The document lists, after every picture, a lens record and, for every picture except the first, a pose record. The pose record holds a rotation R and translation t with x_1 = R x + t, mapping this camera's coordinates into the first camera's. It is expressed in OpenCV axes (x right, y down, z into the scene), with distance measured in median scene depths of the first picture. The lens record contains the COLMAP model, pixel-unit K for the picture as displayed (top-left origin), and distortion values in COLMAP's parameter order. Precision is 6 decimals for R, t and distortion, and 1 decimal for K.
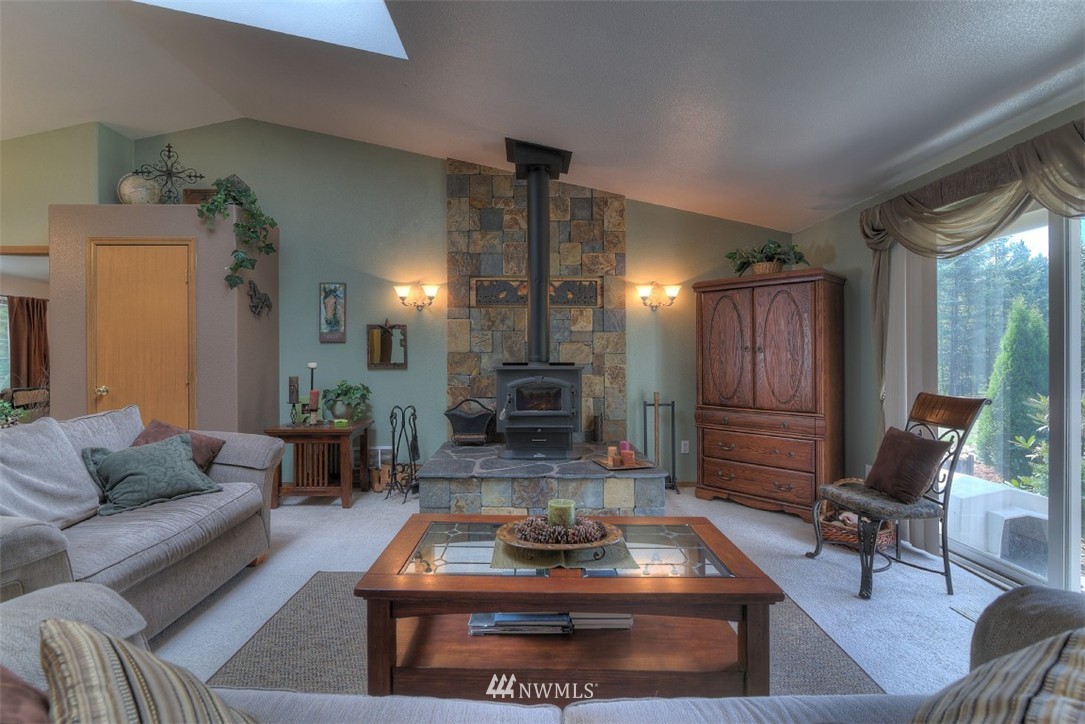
lens RADIAL K [[513.1, 0, 536.4], [0, 513.1, 351.0], [0, 0, 1]] dist [-0.004014, -0.000597]
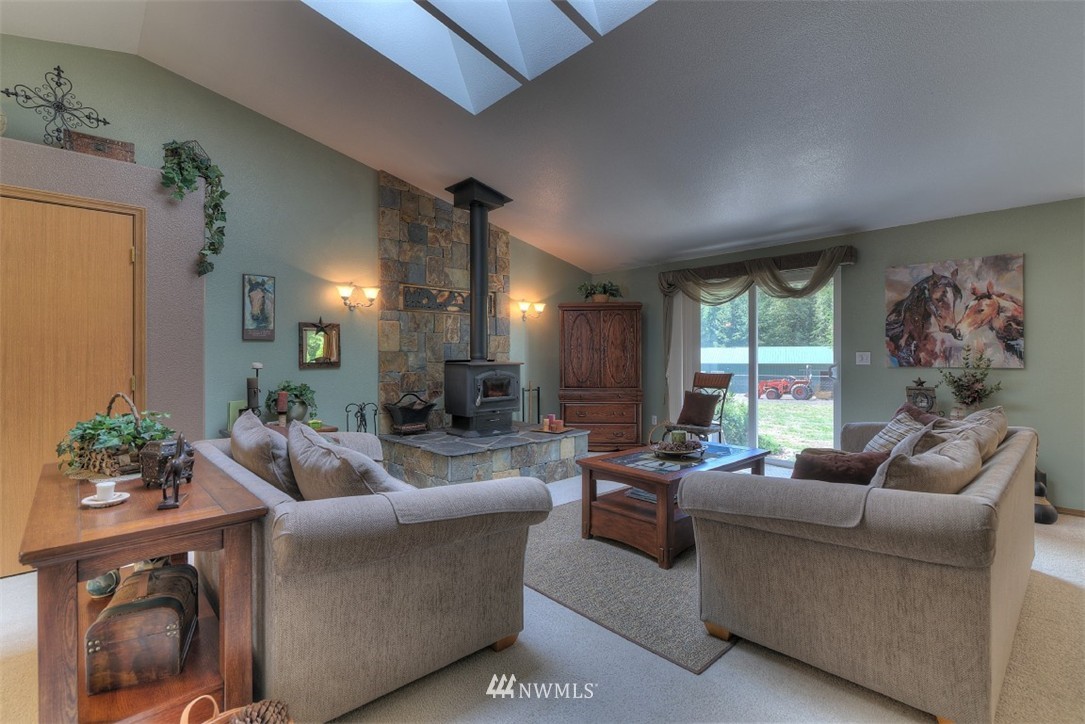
lens RADIAL K [[513.1, 0, 536.4], [0, 513.1, 351.0], [0, 0, 1]] dist [-0.004014, -0.000597]
pose [[0.726009, 0.001691, 0.687683, -0.677676], [-0.002890, 0.999996, 0.000593, 0.000205], [-0.687679, -0.002418, 0.726010, -0.000466]]
